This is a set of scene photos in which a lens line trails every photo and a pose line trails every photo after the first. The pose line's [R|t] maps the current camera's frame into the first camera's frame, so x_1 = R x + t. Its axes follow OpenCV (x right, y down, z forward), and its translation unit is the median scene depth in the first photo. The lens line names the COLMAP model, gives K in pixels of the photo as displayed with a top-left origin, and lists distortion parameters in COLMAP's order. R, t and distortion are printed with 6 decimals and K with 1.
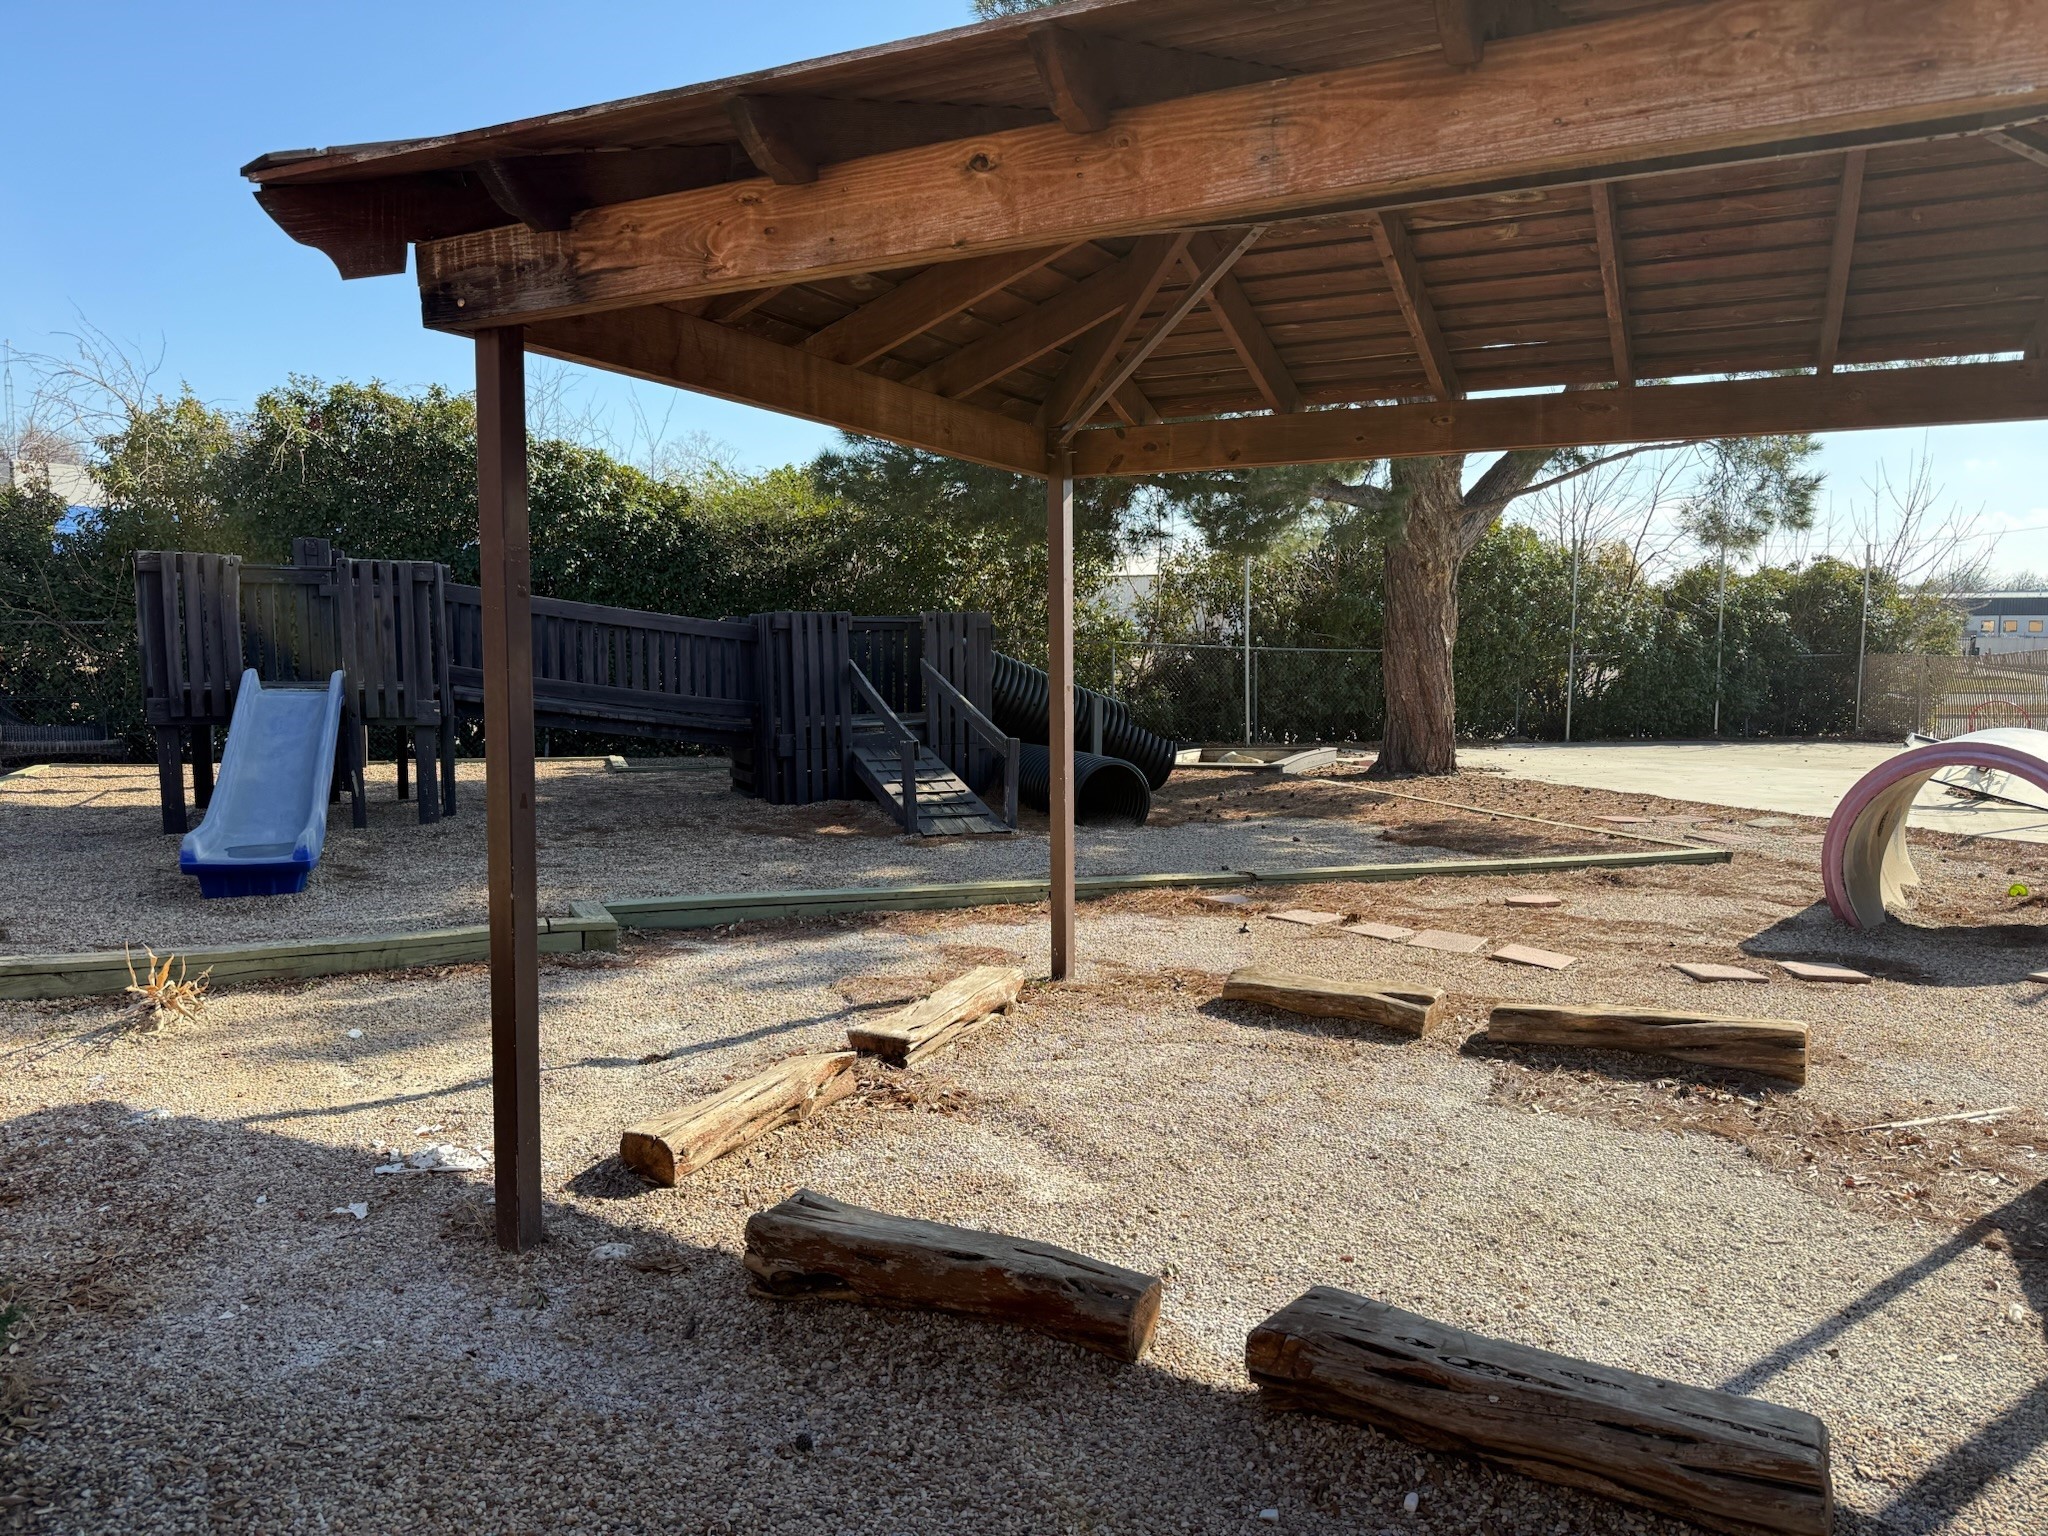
lens RADIAL K [[1473.1, 0, 1030.3], [0, 1473.1, 771.6], [0, 0, 1]] dist [0.064362, -0.089666]
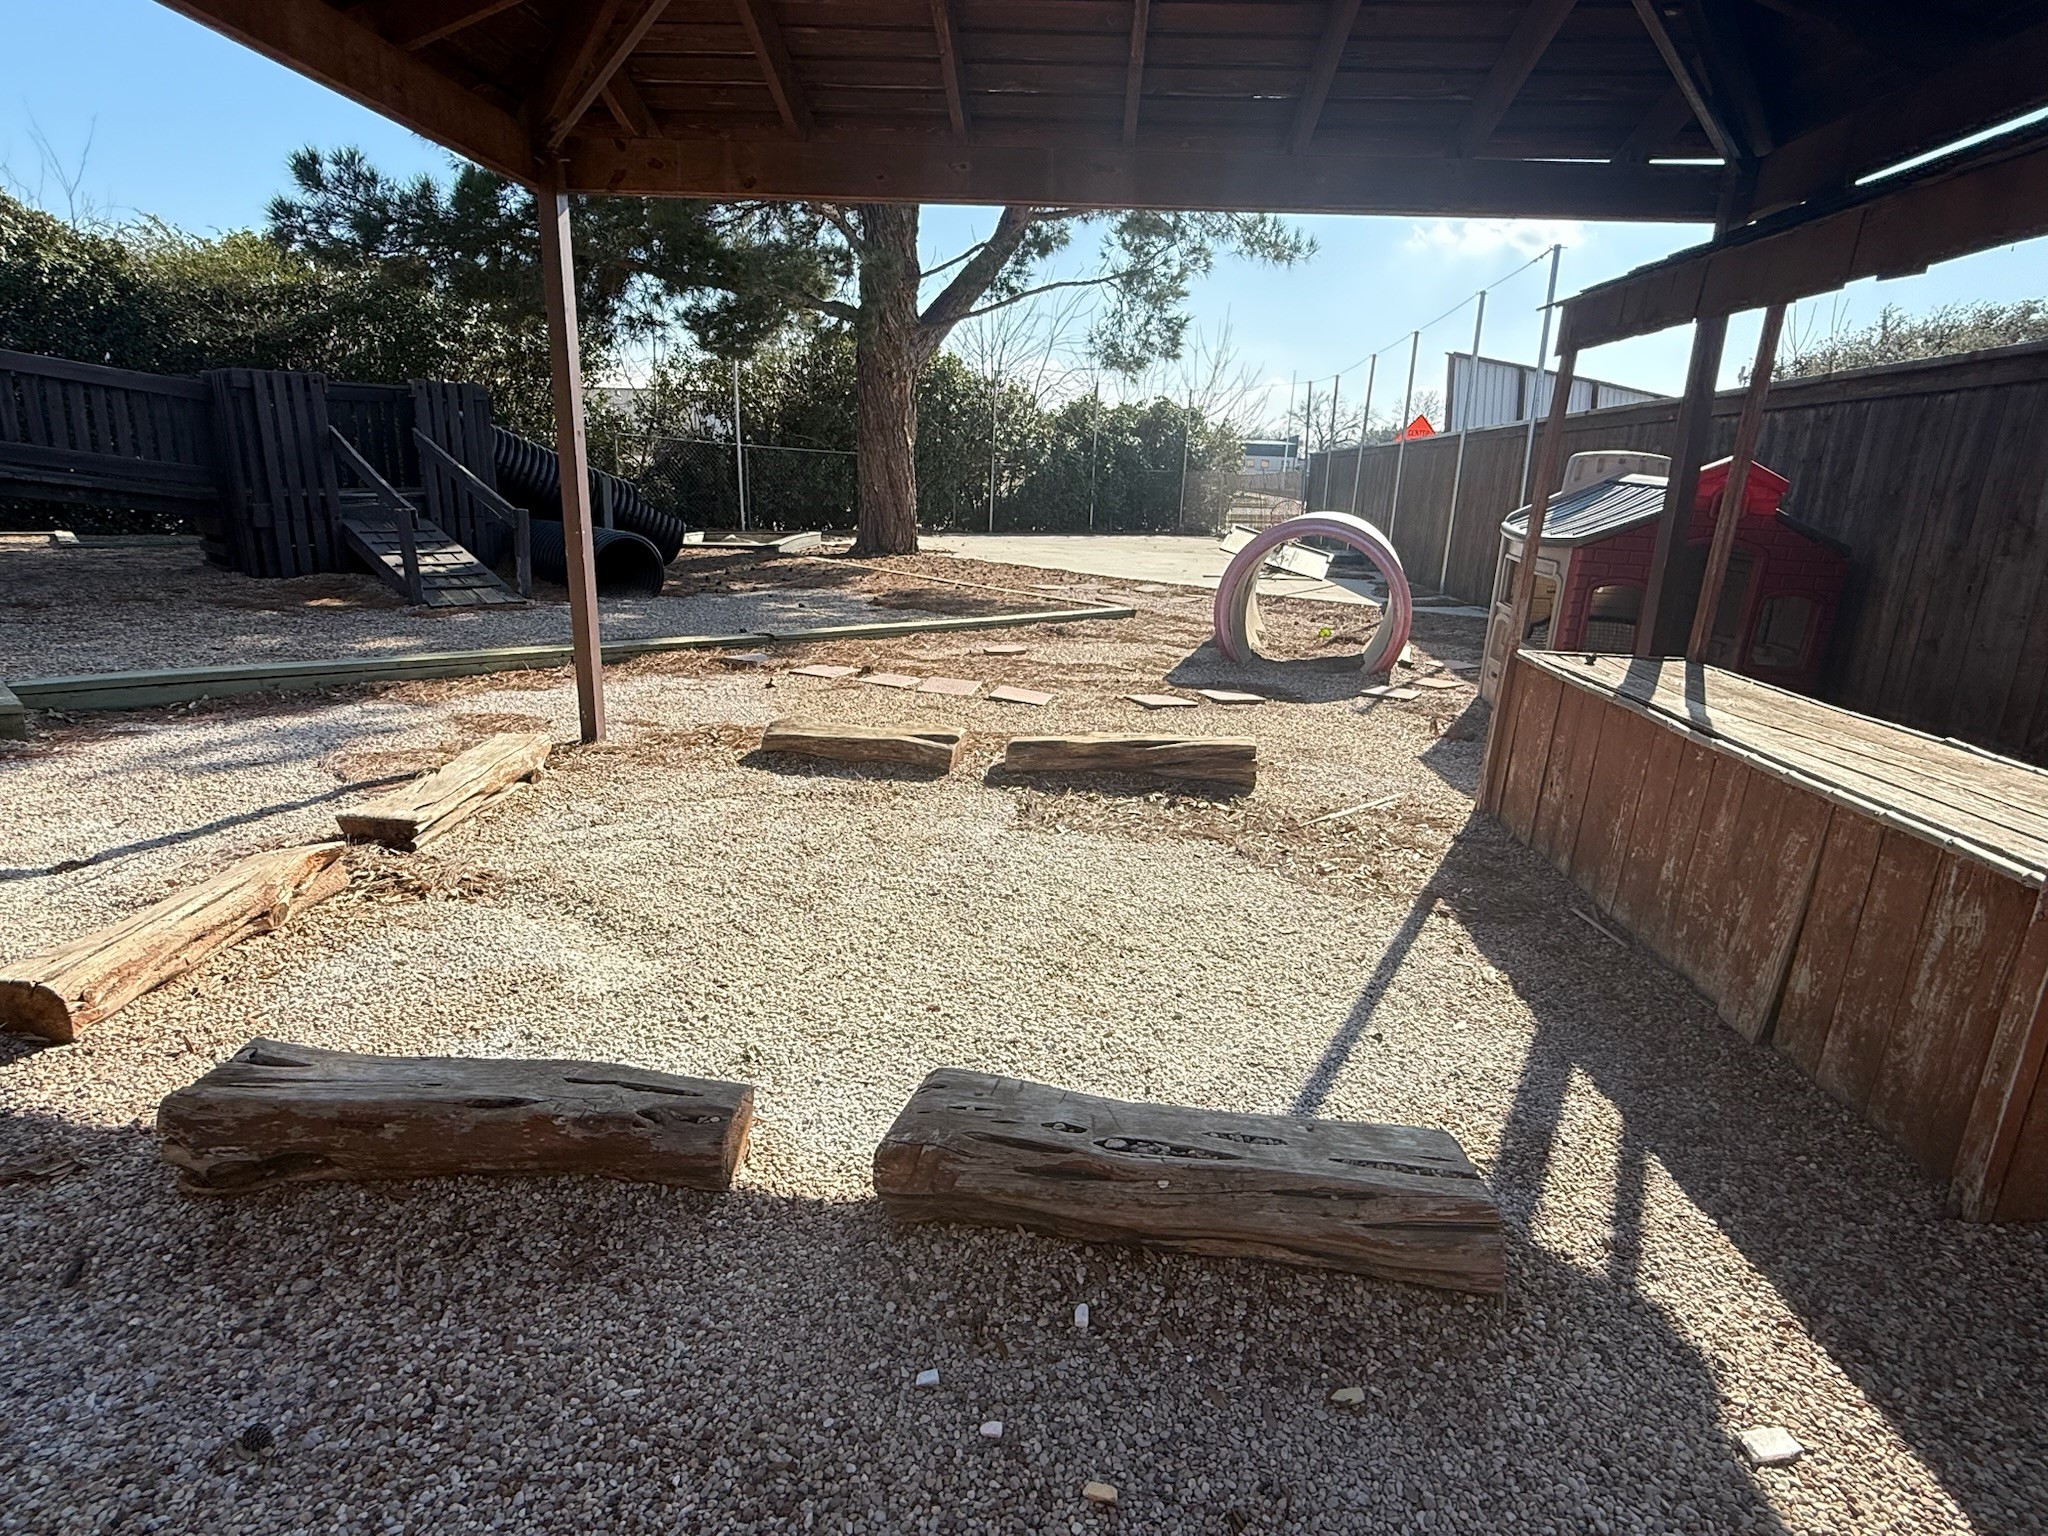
lens RADIAL K [[1127.8, 0, 1031.5], [0, 1127.8, 766.6], [0, 0, 1]] dist [0.000851, -0.000900]
pose [[0.919730, -0.069532, 0.386345, -0.001805], [0.000364, 0.984339, 0.176287, 0.032968], [-0.392552, -0.161996, 0.905351, 0.261507]]
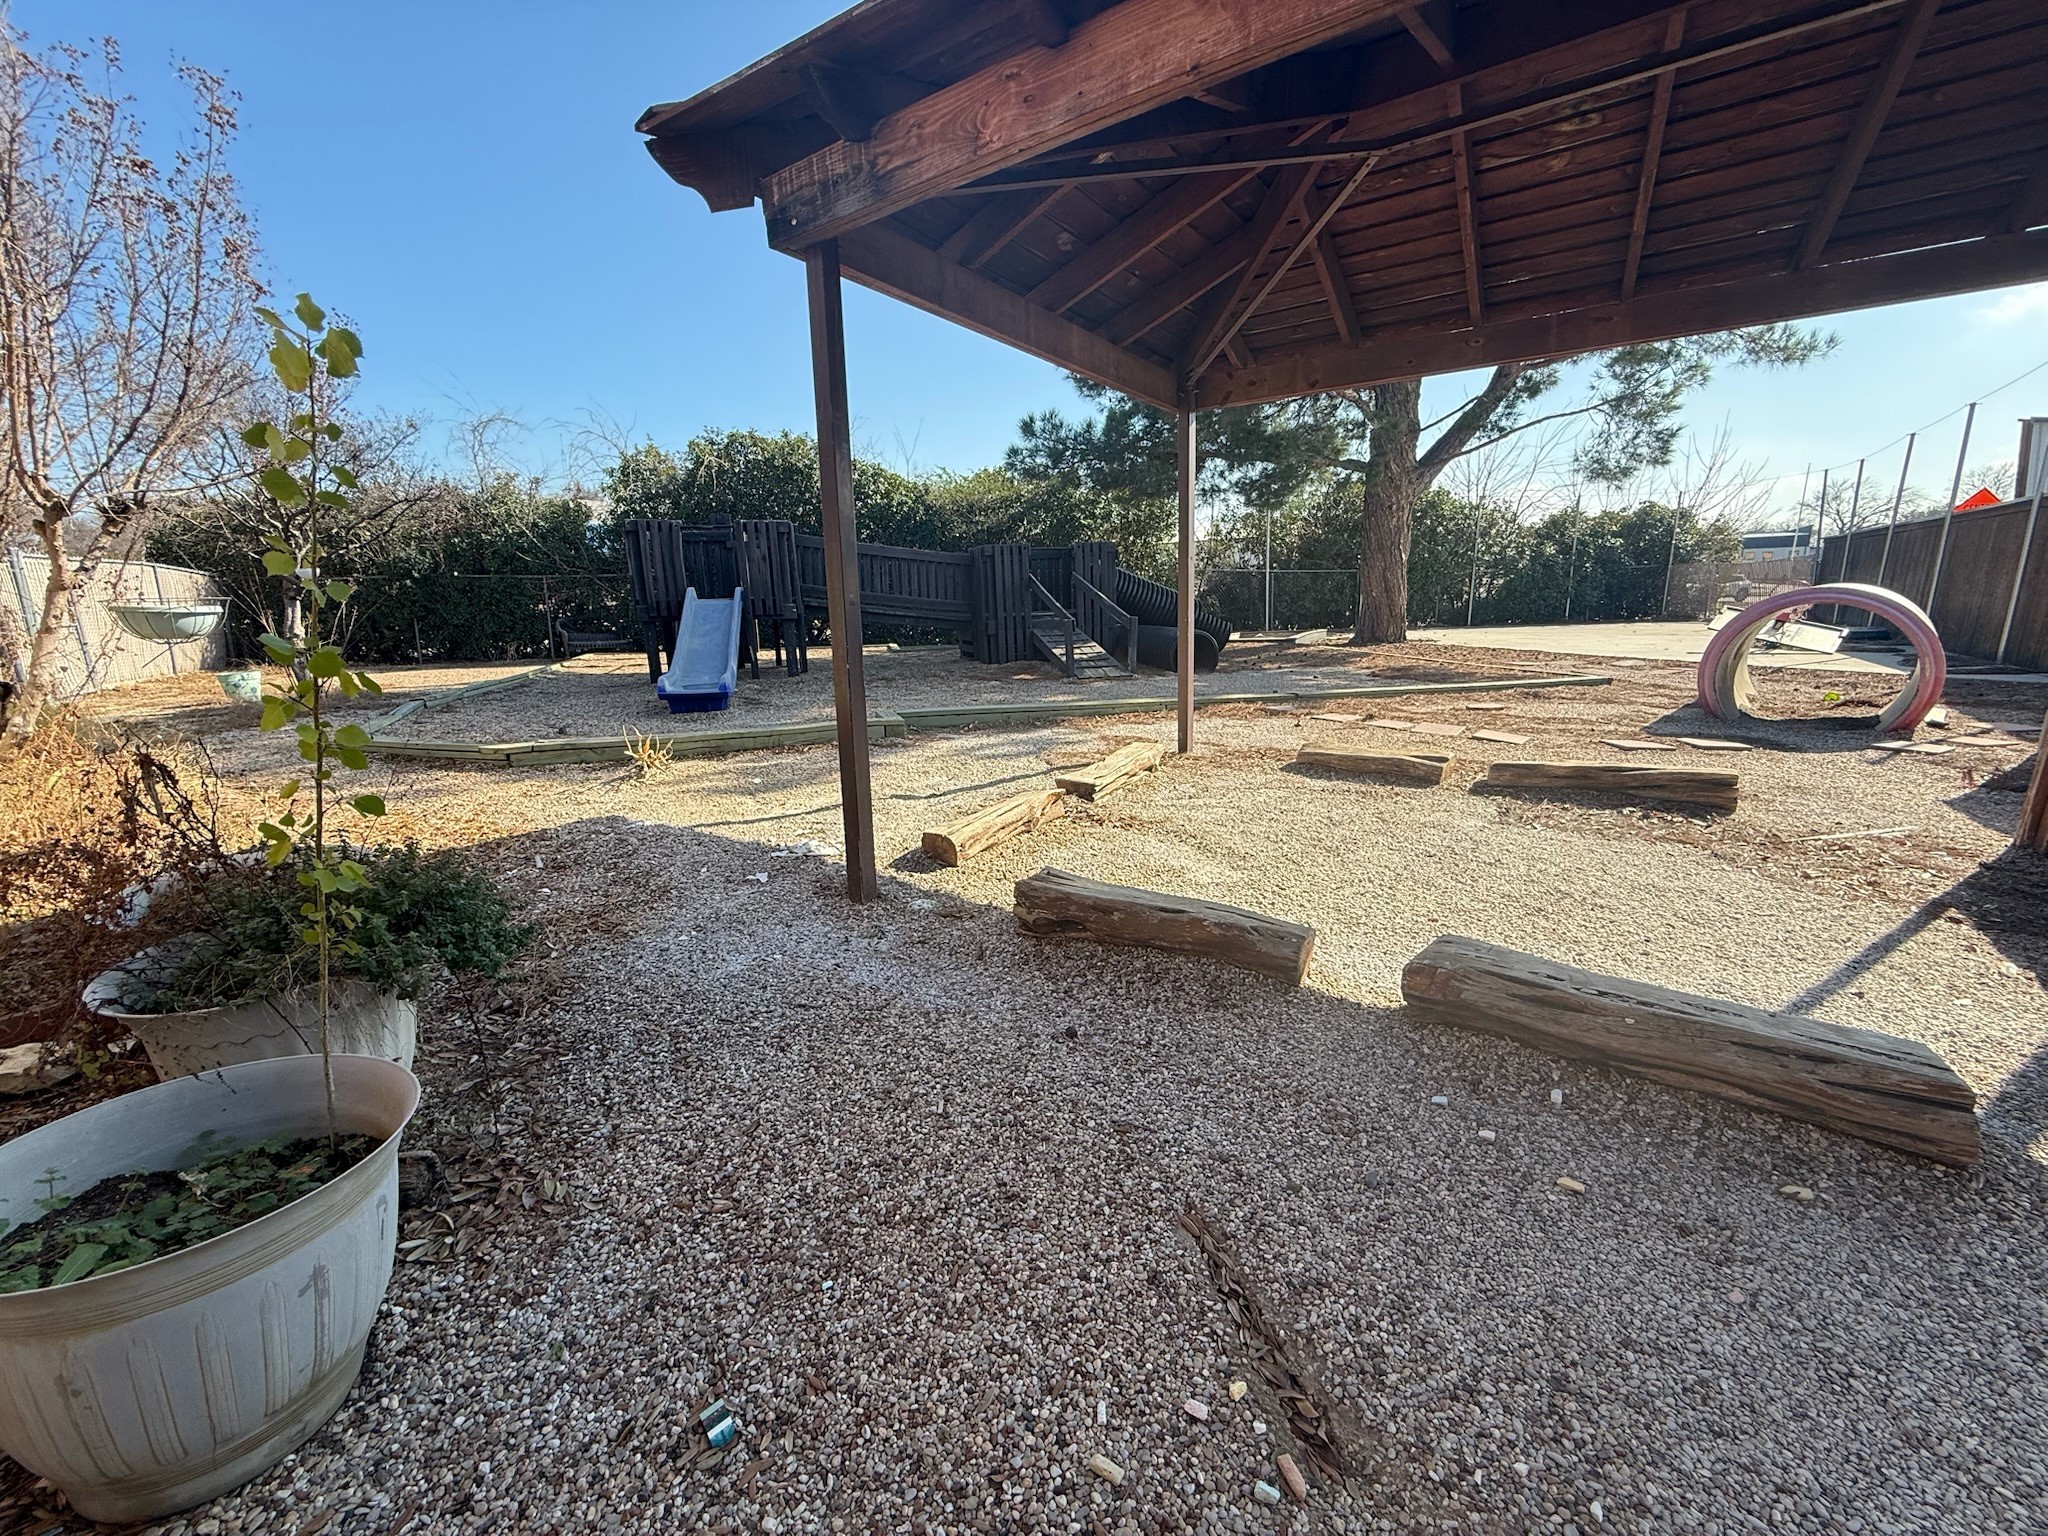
lens RADIAL K [[826.4, 0, 1007.1], [0, 826.4, 768.9], [0, 0, 1]] dist [0.000584, -0.000086]
pose [[0.991030, -0.004336, -0.133571, -0.063757], [0.020611, 0.992474, 0.120705, 0.066048], [0.132042, -0.122376, 0.983661, 0.155219]]
